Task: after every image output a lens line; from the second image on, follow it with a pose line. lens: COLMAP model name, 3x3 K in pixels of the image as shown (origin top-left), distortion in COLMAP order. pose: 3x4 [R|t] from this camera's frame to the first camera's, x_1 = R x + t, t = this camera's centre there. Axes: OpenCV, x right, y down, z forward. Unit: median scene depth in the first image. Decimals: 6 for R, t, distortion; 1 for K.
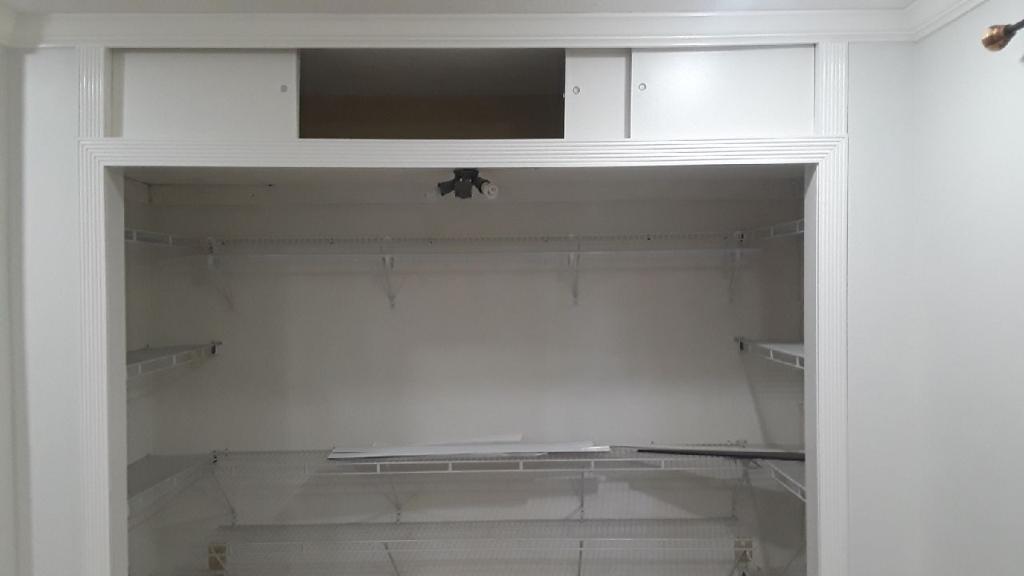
lens RADIAL K [[727.1, 0, 512.0], [0, 727.1, 288.0], [0, 0, 1]] dist [0.047526, 0.000584]
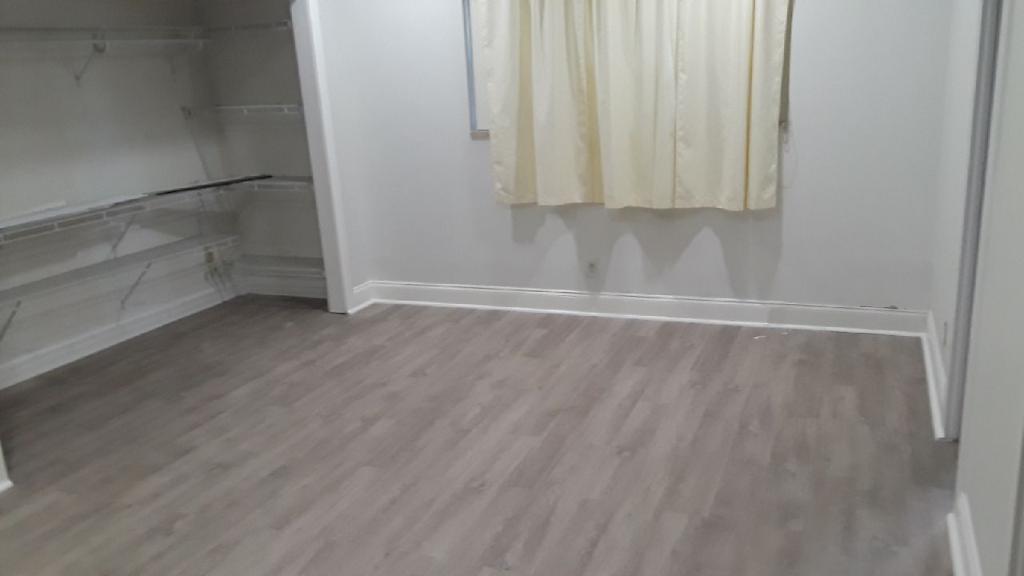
lens RADIAL K [[812.8, 0, 512.0], [0, 812.8, 288.0], [0, 0, 1]] dist [0.127641, -0.226349]
pose [[0.393336, -0.253712, 0.883695, -0.927880], [0.033301, 0.964471, 0.262081, 0.009861], [-0.918791, -0.073658, 0.387811, -0.205000]]
